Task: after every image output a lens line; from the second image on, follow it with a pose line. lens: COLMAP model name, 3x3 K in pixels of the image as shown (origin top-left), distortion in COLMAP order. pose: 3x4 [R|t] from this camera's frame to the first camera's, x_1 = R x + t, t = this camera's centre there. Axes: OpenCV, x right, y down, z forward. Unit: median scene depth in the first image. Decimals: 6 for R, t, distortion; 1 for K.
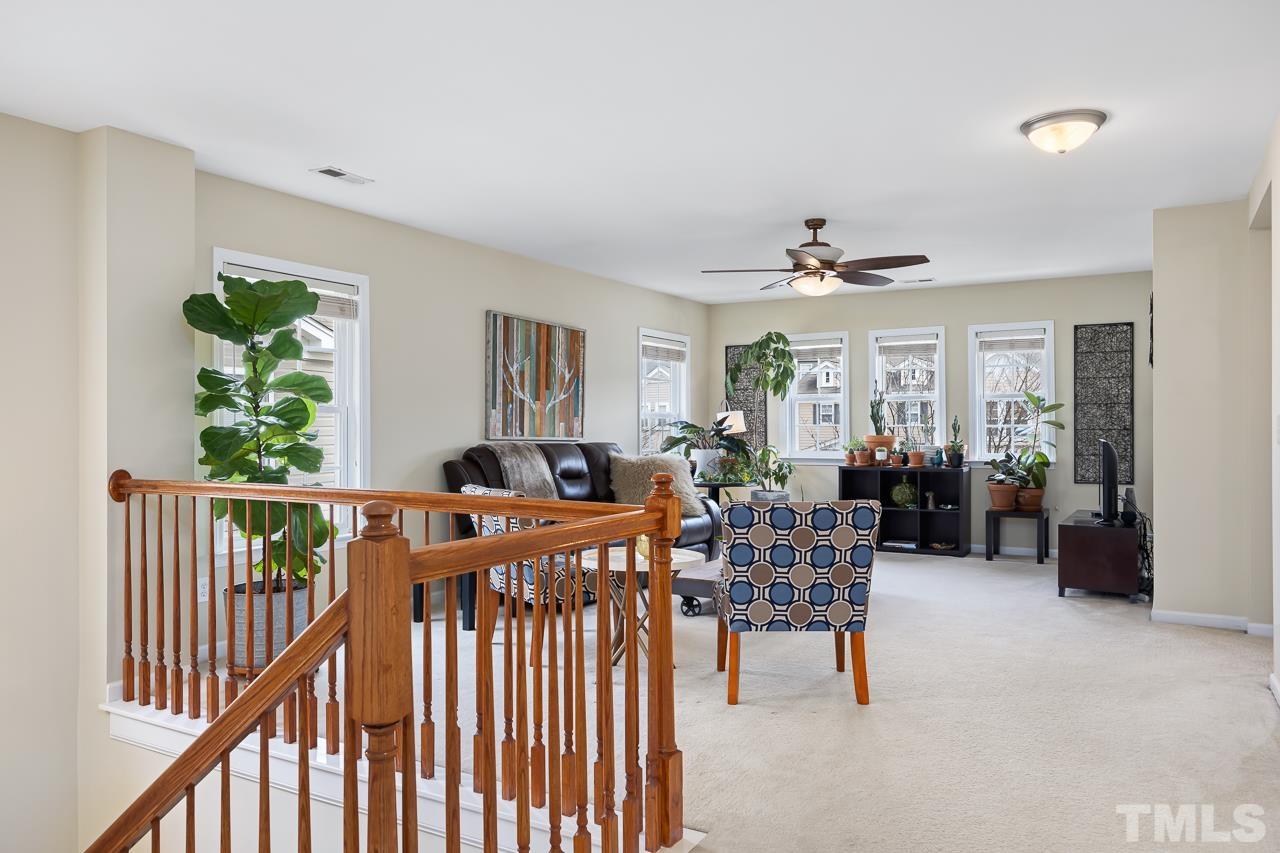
lens RADIAL K [[914.2, 0, 641.9], [0, 914.2, 427.5], [0, 0, 1]] dist [0.049067, -0.001119]
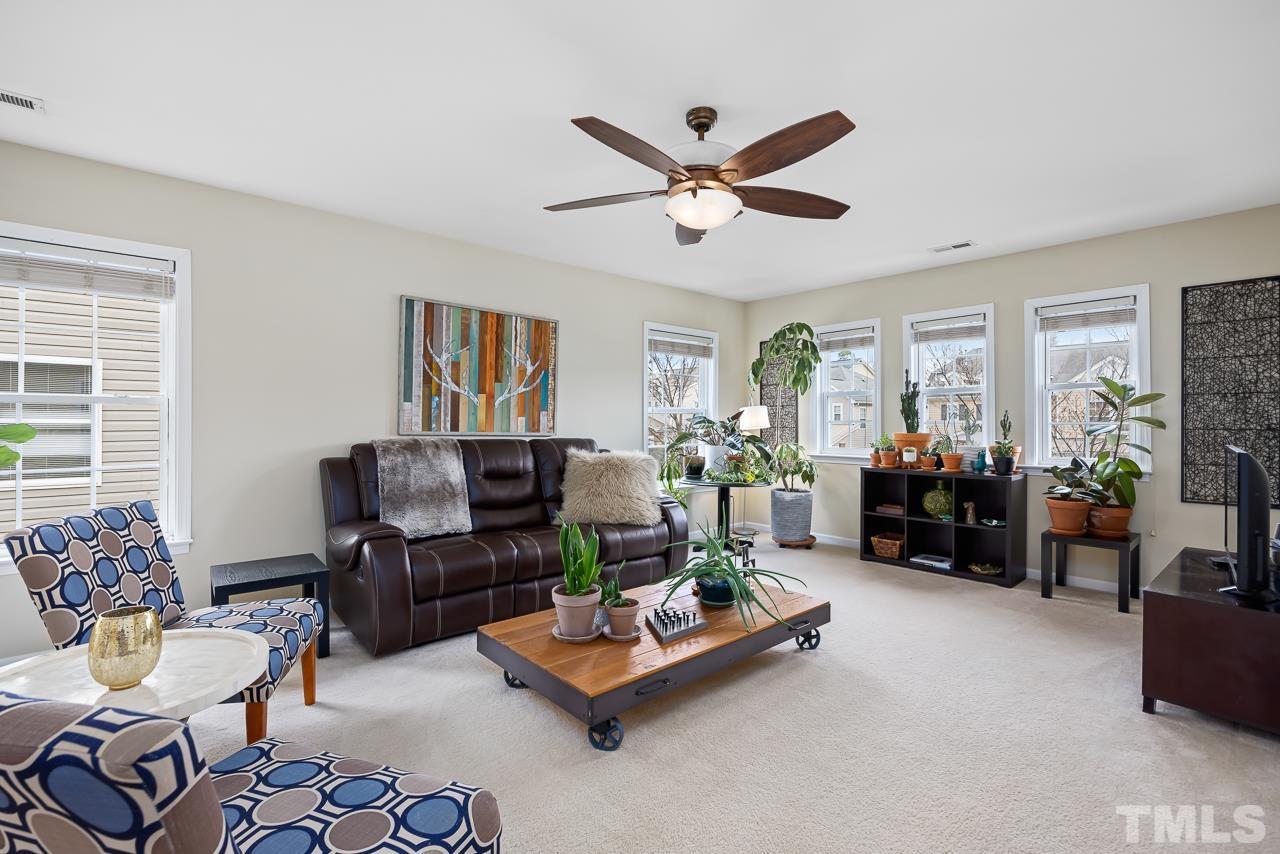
lens RADIAL K [[588.2, 0, 635.0], [0, 588.2, 421.4], [0, 0, 1]] dist [-0.002123, 0.000494]
pose [[0.950043, 0.005149, -0.312076, 0.201447], [-0.005114, 0.999986, 0.000928, -0.001963], [0.312076, 0.000715, 0.950057, 0.422167]]
